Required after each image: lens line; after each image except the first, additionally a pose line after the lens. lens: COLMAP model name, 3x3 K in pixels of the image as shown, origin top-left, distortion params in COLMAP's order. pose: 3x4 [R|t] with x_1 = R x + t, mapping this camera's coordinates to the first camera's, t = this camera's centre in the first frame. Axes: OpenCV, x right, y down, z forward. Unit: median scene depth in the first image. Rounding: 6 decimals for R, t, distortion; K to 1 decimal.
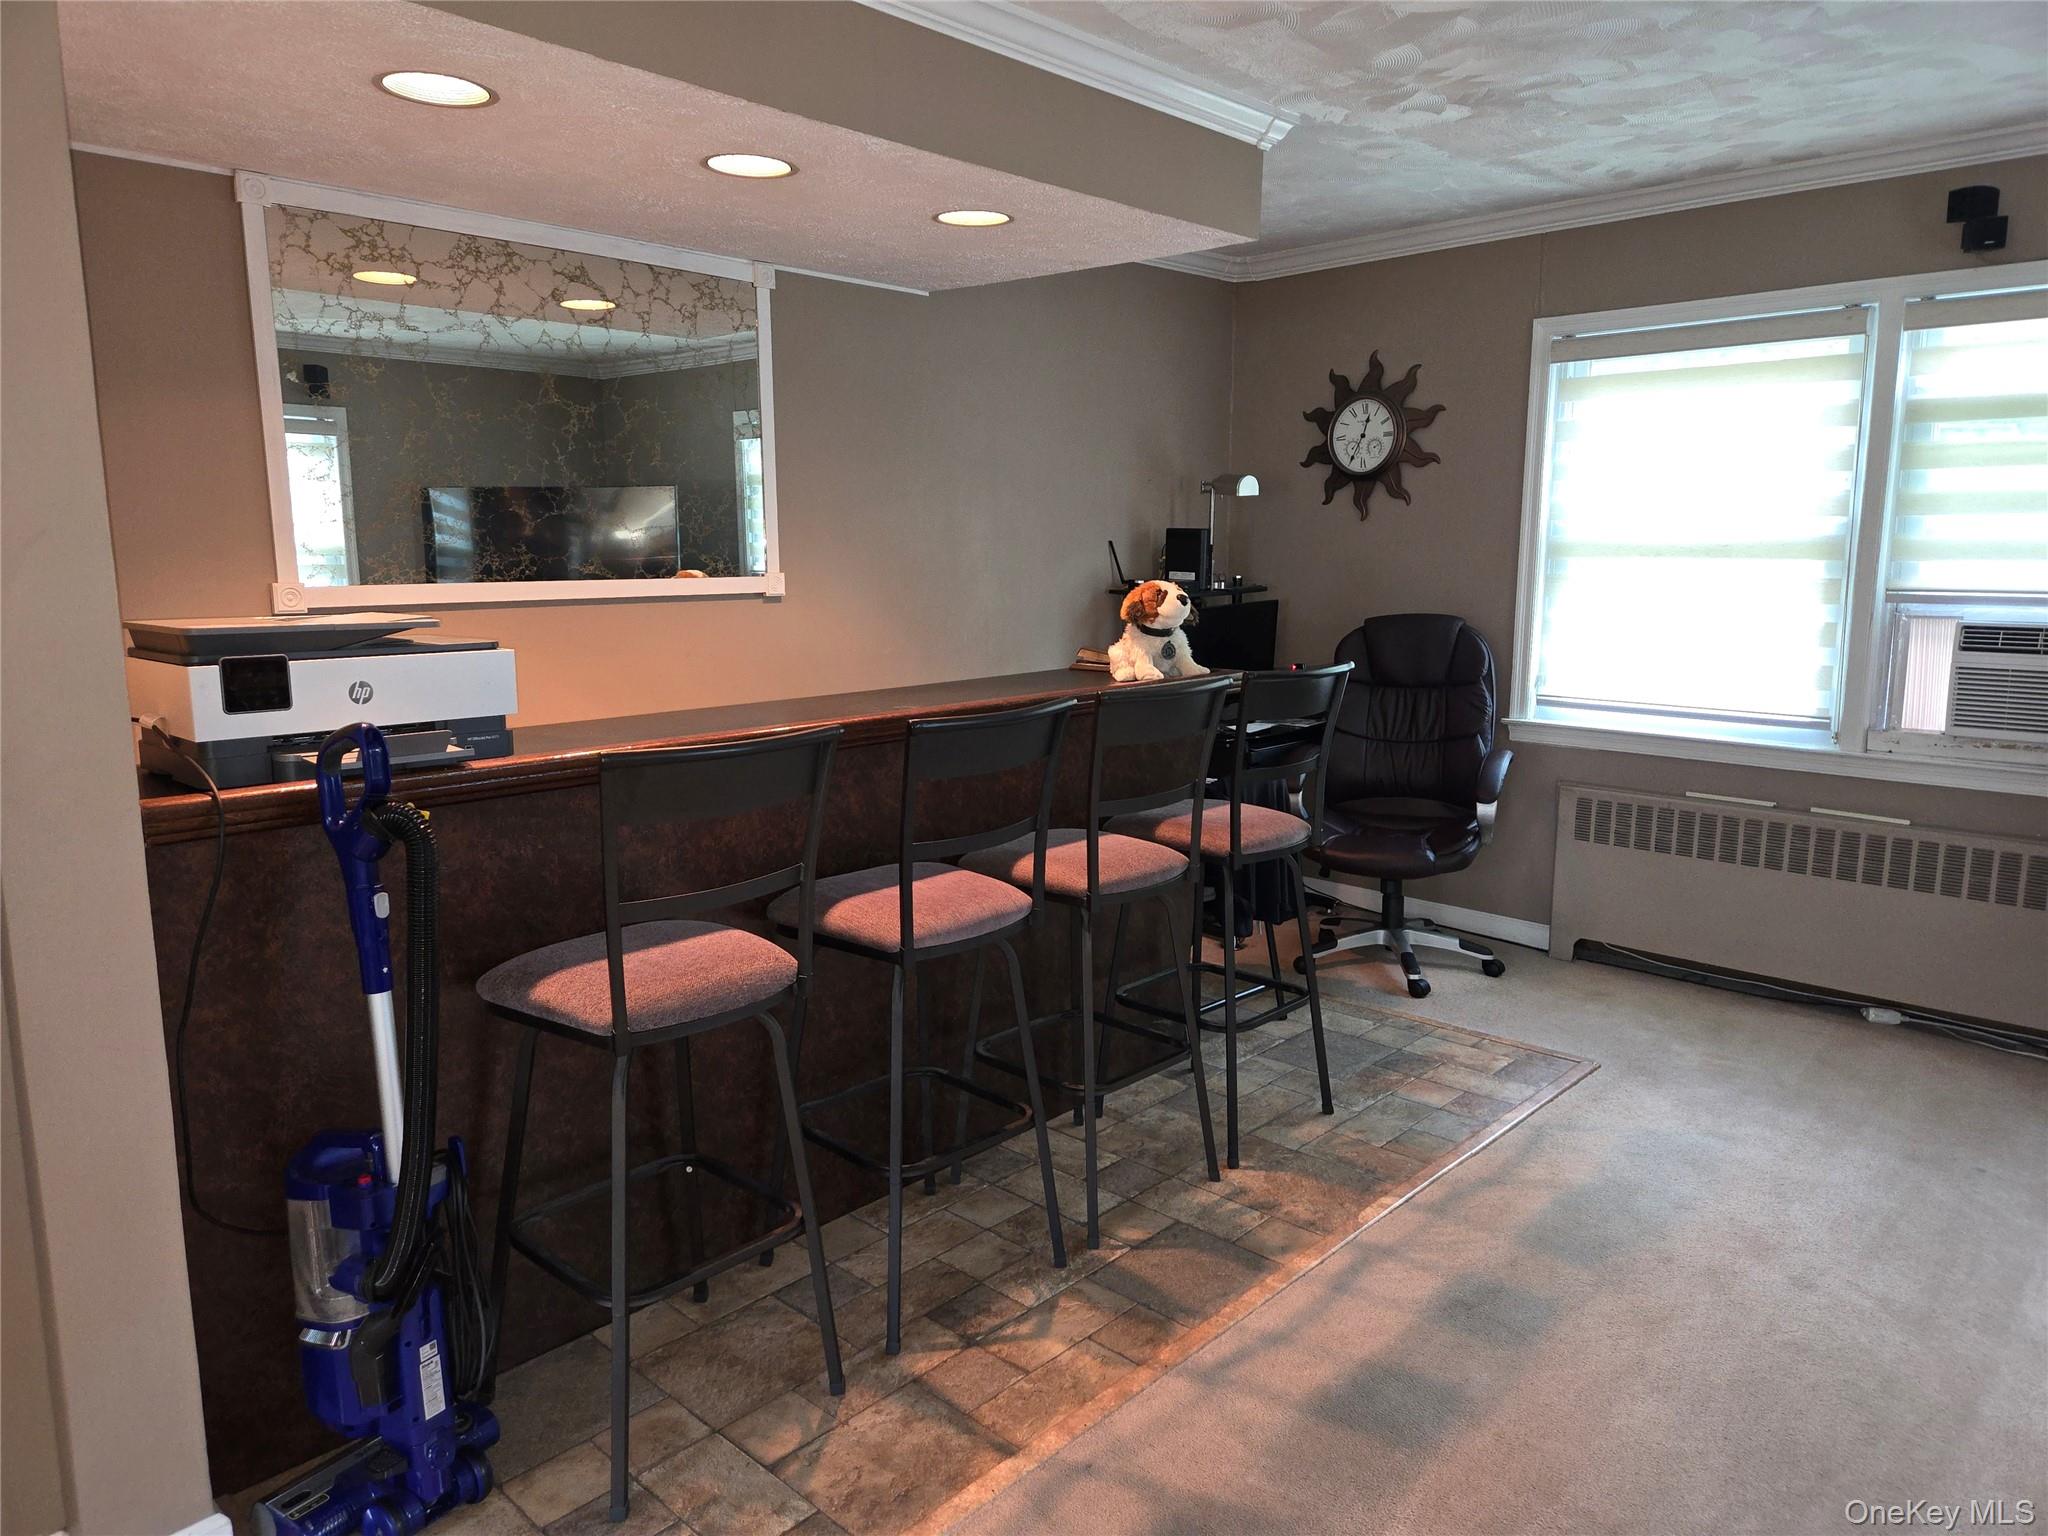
lens RADIAL K [[1372.4, 0, 1013.9], [0, 1372.4, 739.4], [0, 0, 1]] dist [0.089134, -0.080489]
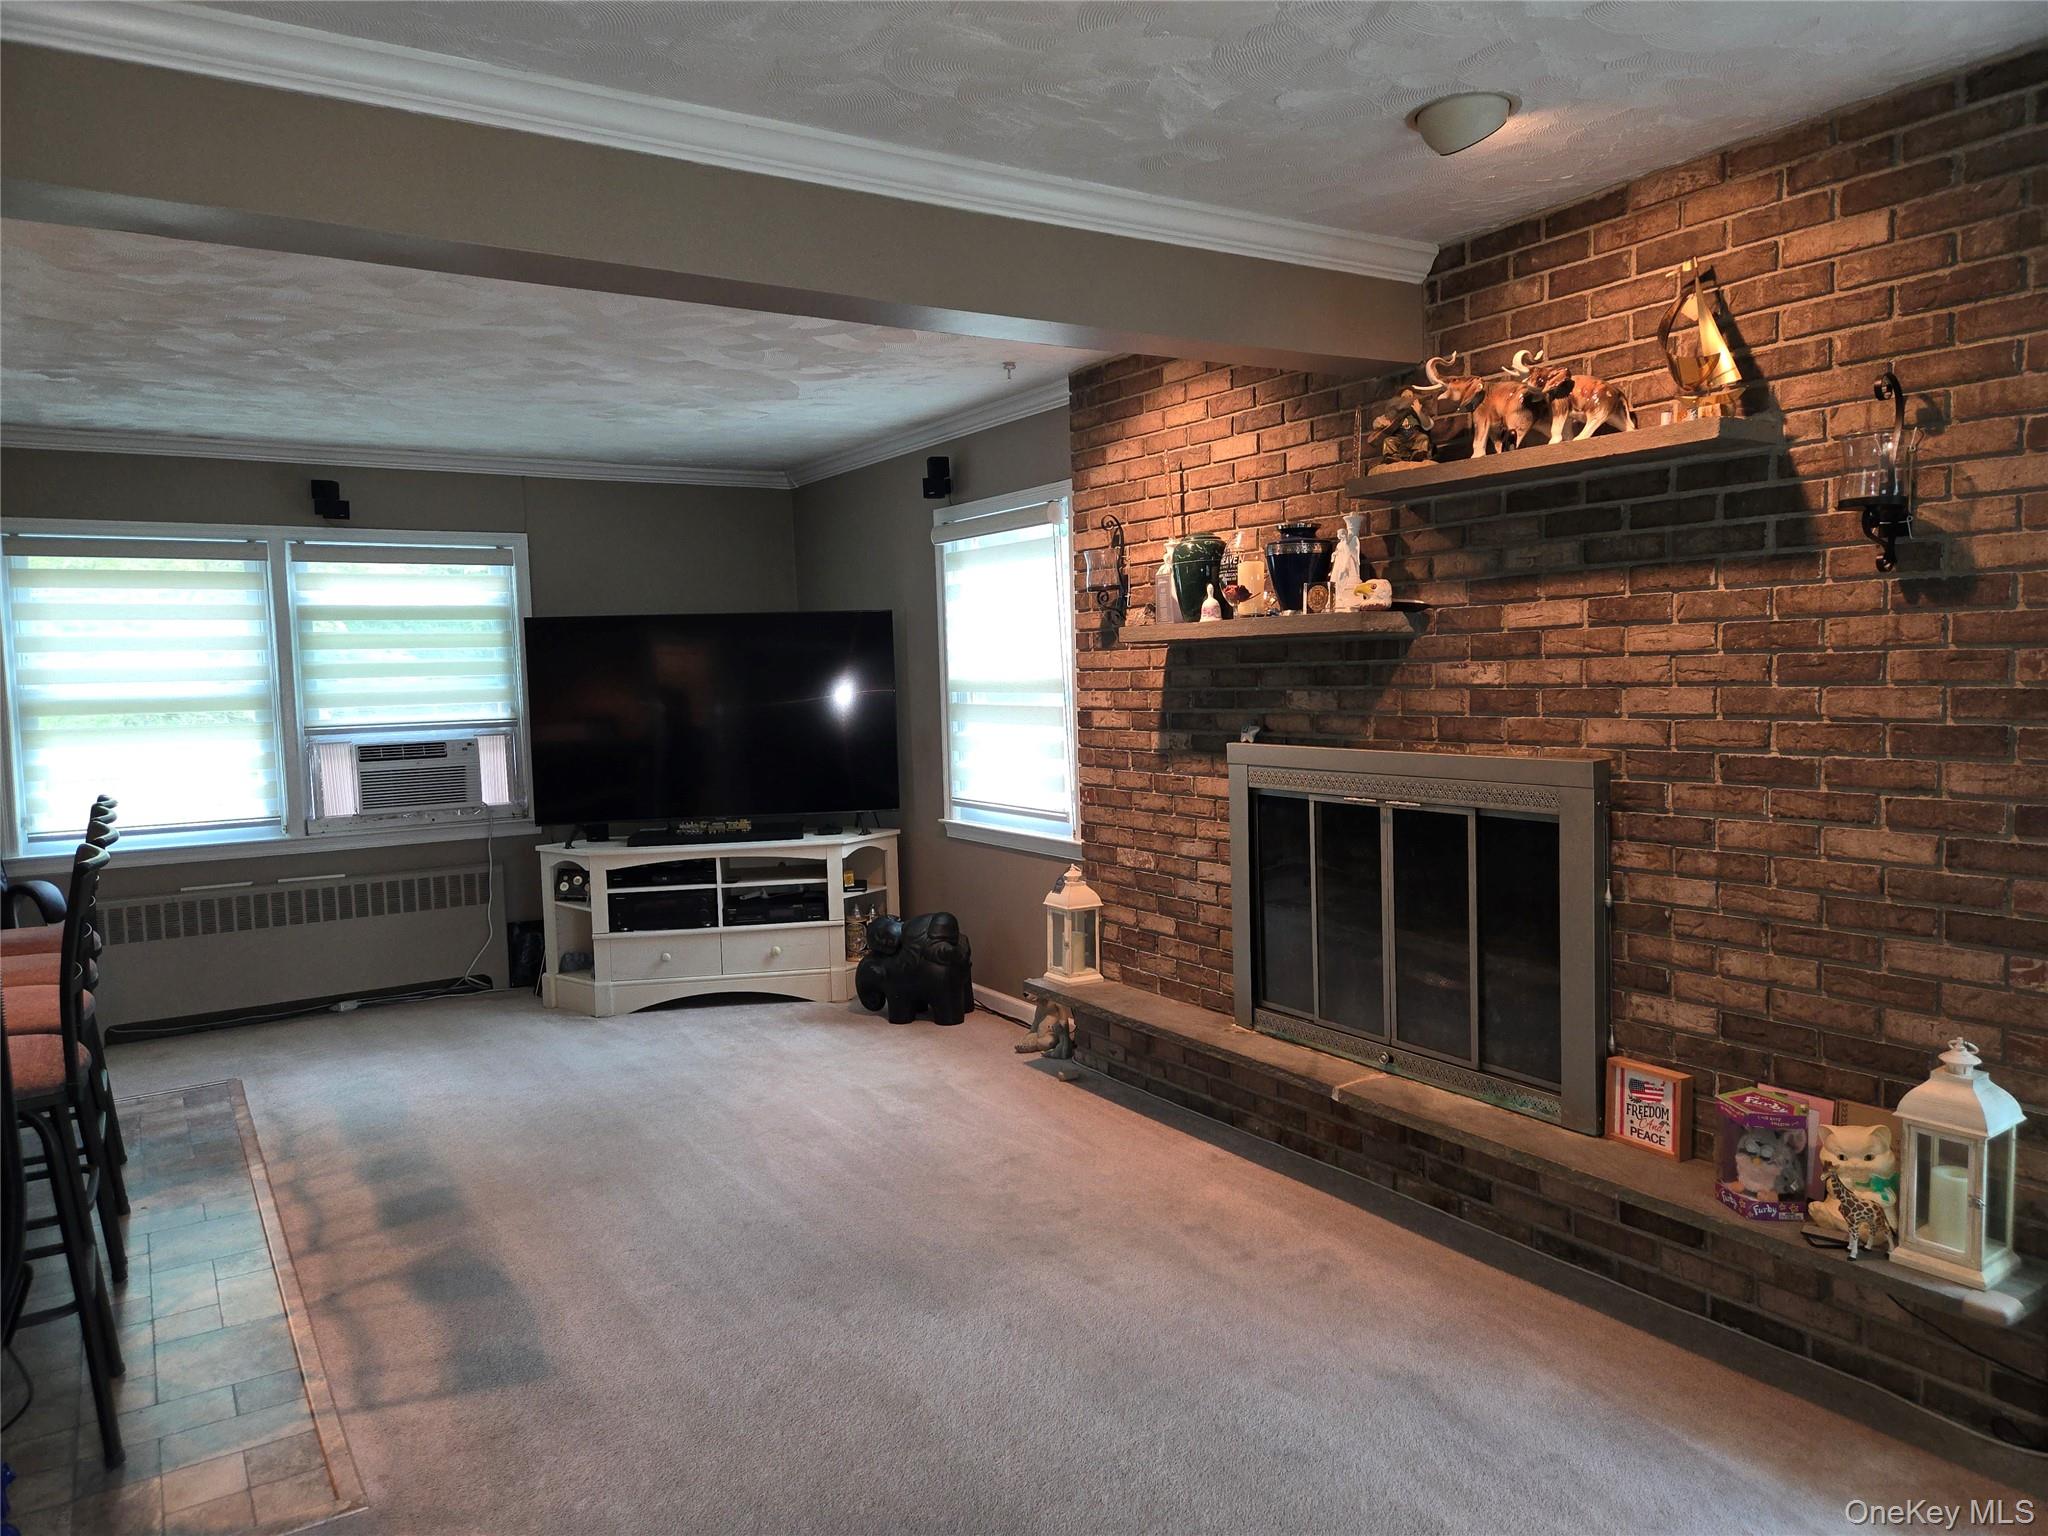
lens RADIAL K [[1378.3, 0, 1027.2], [0, 1378.3, 761.5], [0, 0, 1]] dist [0.098400, -0.079589]
pose [[0.228613, -0.071466, 0.970891, -0.713632], [0.165759, 0.985597, 0.033518, 0.008771], [-0.959302, 0.153271, 0.237166, -0.111746]]
